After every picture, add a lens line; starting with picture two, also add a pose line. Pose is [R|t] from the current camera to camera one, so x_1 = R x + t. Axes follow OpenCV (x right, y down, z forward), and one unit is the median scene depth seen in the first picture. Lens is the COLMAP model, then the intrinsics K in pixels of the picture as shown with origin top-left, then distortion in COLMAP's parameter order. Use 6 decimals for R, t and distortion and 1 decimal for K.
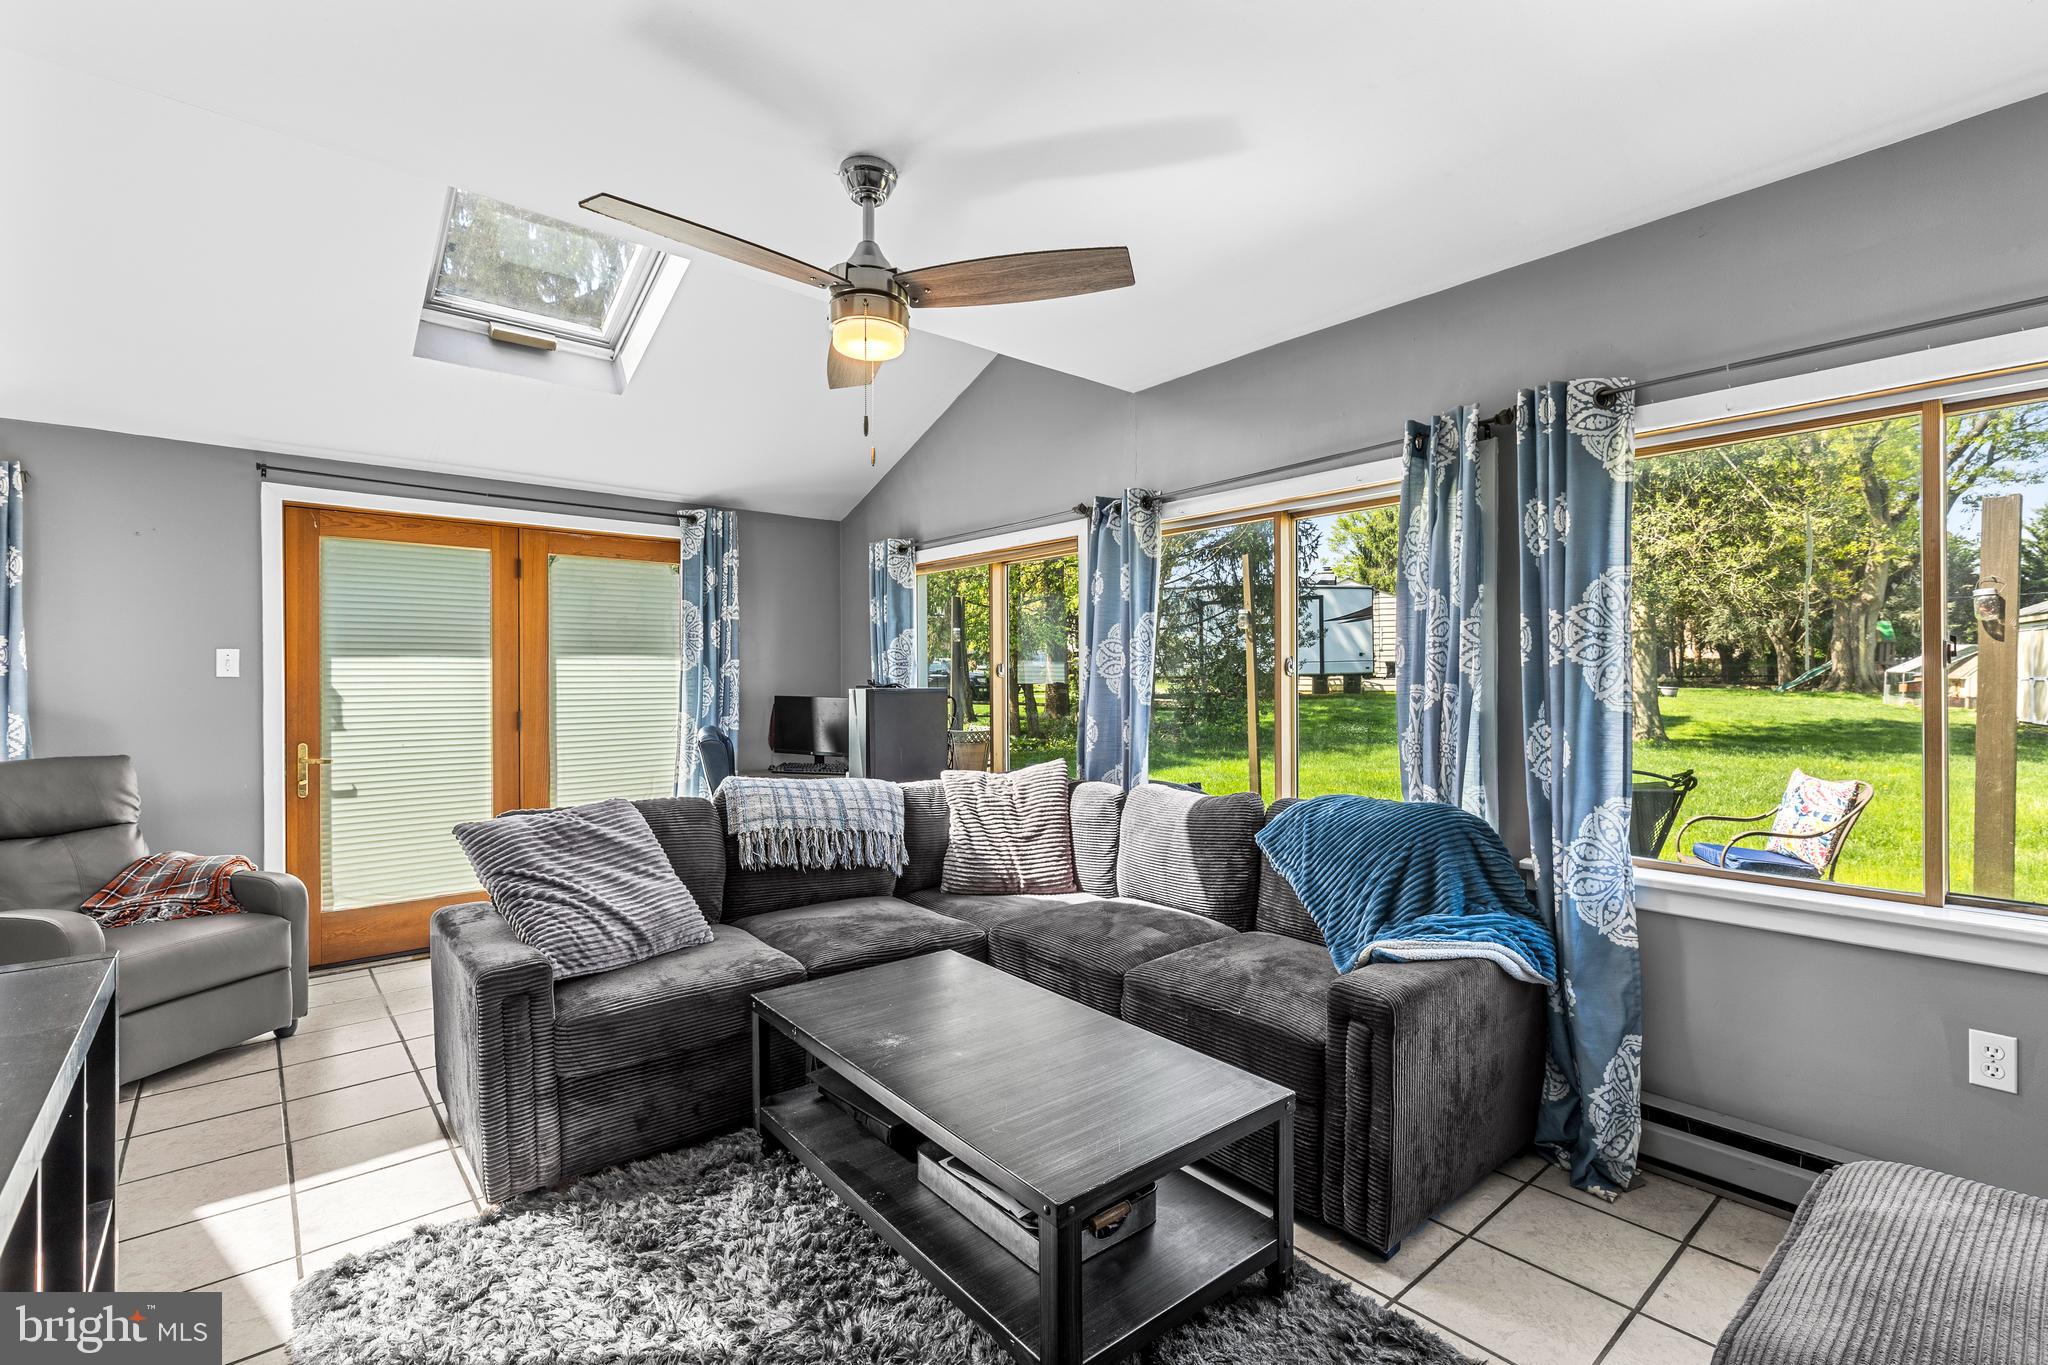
lens RADIAL K [[904.5, 0, 1028.3], [0, 904.5, 686.5], [0, 0, 1]] dist [-0.001296, -0.002252]
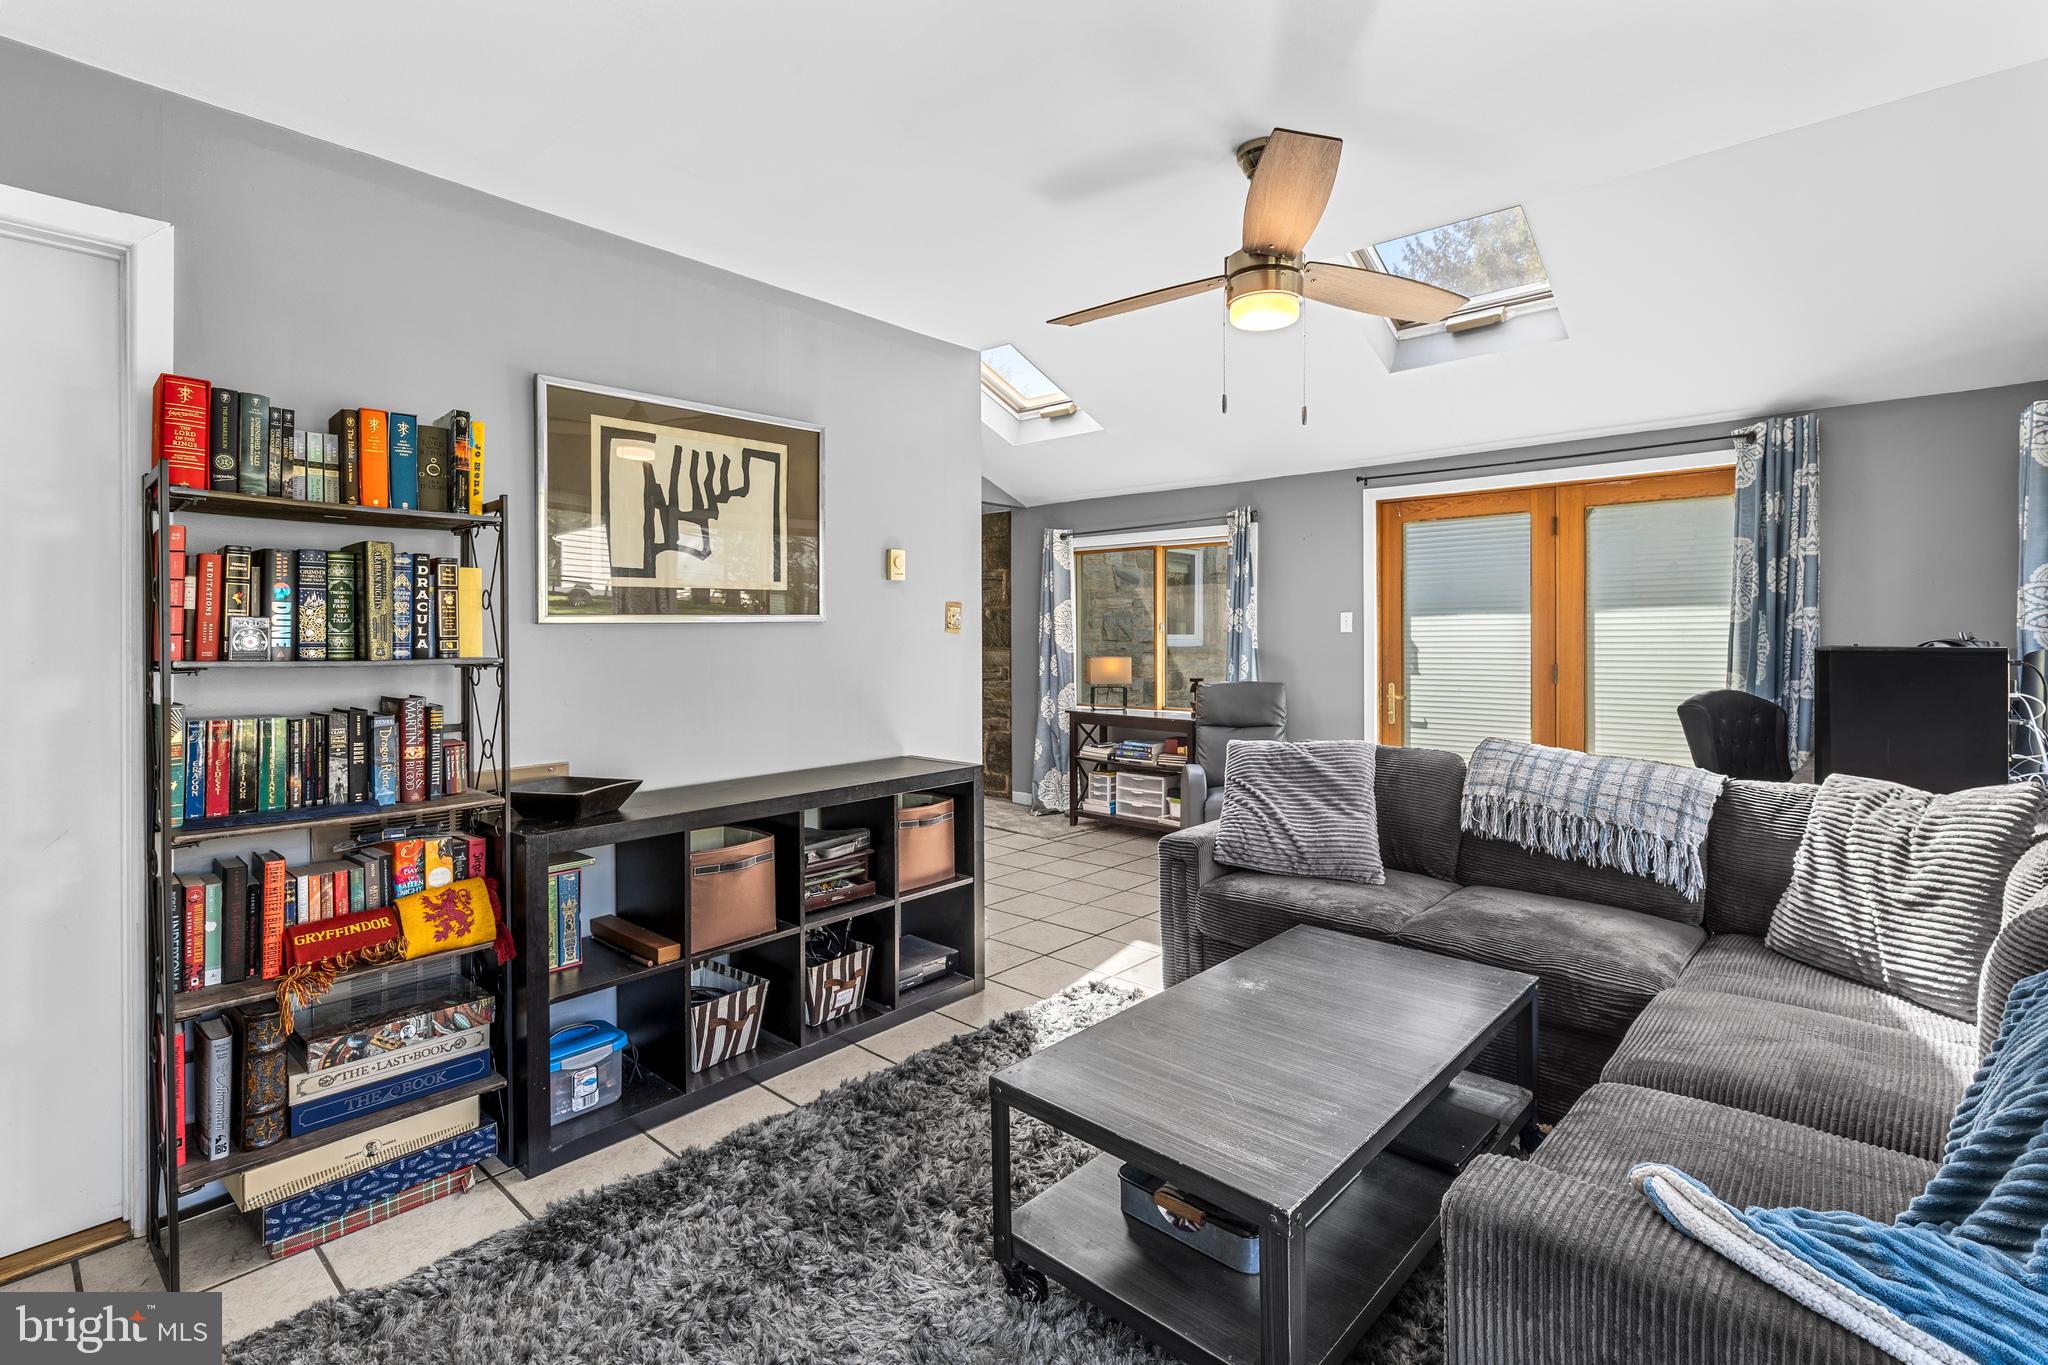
lens RADIAL K [[904.5, 0, 1029.4], [0, 904.5, 636.9], [0, 0, 1]] dist [-0.001296, -0.002252]
pose [[0.151920, 0.002640, -0.988389, 0.416035], [-0.003048, 0.999993, 0.002202, -0.005470], [0.988388, 0.002679, 0.151927, 0.288338]]
